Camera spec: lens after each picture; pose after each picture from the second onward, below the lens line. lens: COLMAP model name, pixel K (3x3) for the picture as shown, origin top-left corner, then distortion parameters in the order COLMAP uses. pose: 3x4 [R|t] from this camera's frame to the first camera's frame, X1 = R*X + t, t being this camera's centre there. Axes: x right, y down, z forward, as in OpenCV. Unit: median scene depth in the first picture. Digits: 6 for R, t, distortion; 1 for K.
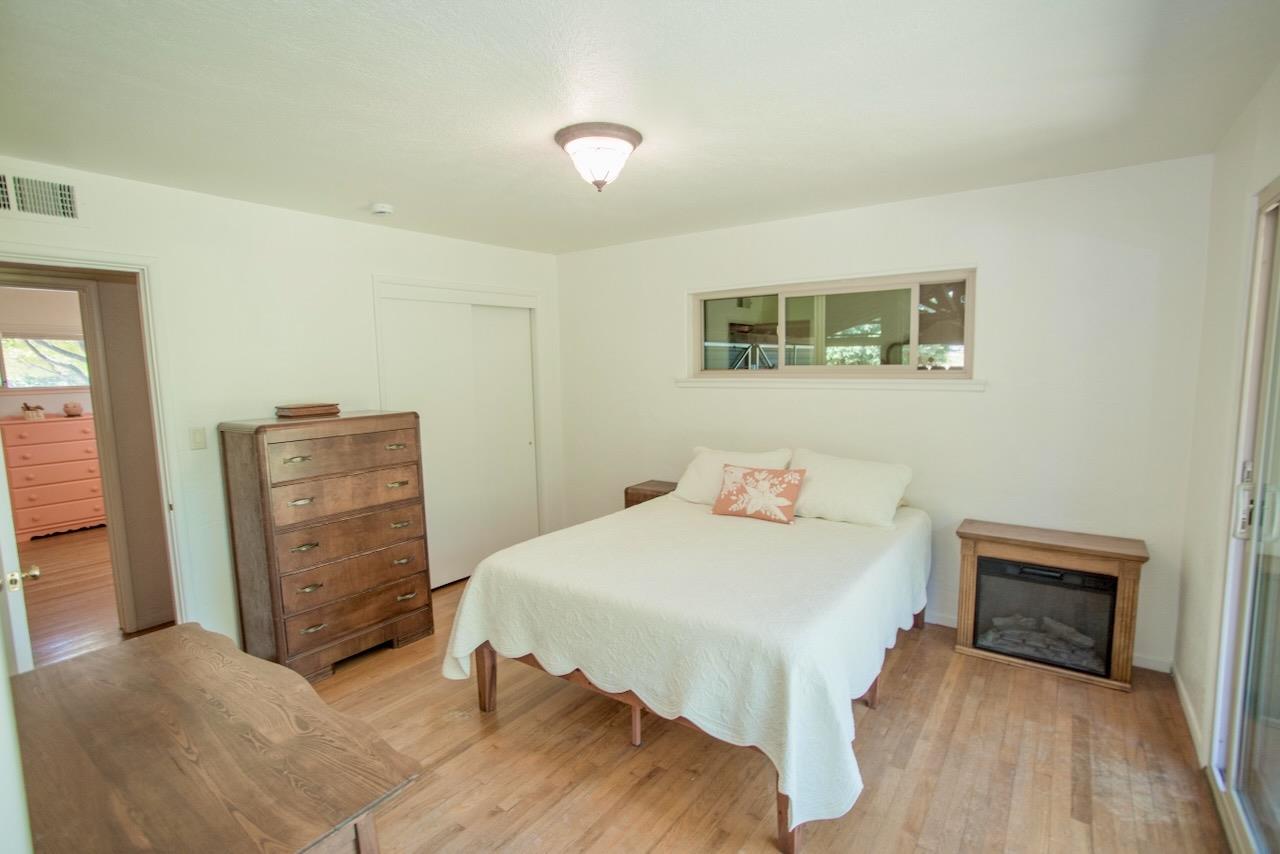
lens RADIAL K [[616.6, 0, 640.2], [0, 616.6, 430.1], [0, 0, 1]] dist [-0.039742, 0.016885]
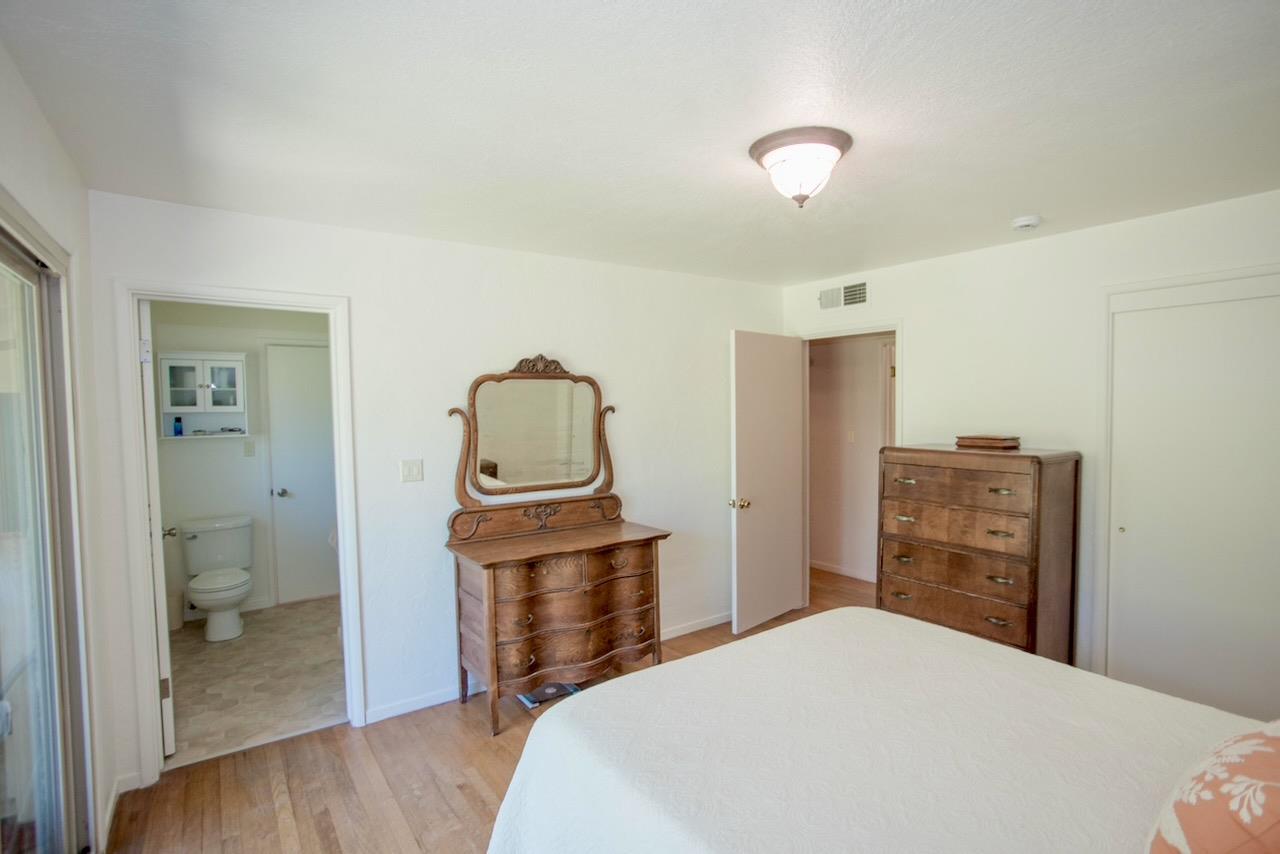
lens RADIAL K [[616.6, 0, 645.3], [0, 616.6, 426.7], [0, 0, 1]] dist [-0.039742, 0.016885]
pose [[-0.326642, 0.057107, -0.943421, 0.620577], [-0.086346, 0.992196, 0.089955, -0.104324], [0.941196, 0.110844, -0.319162, 0.815899]]
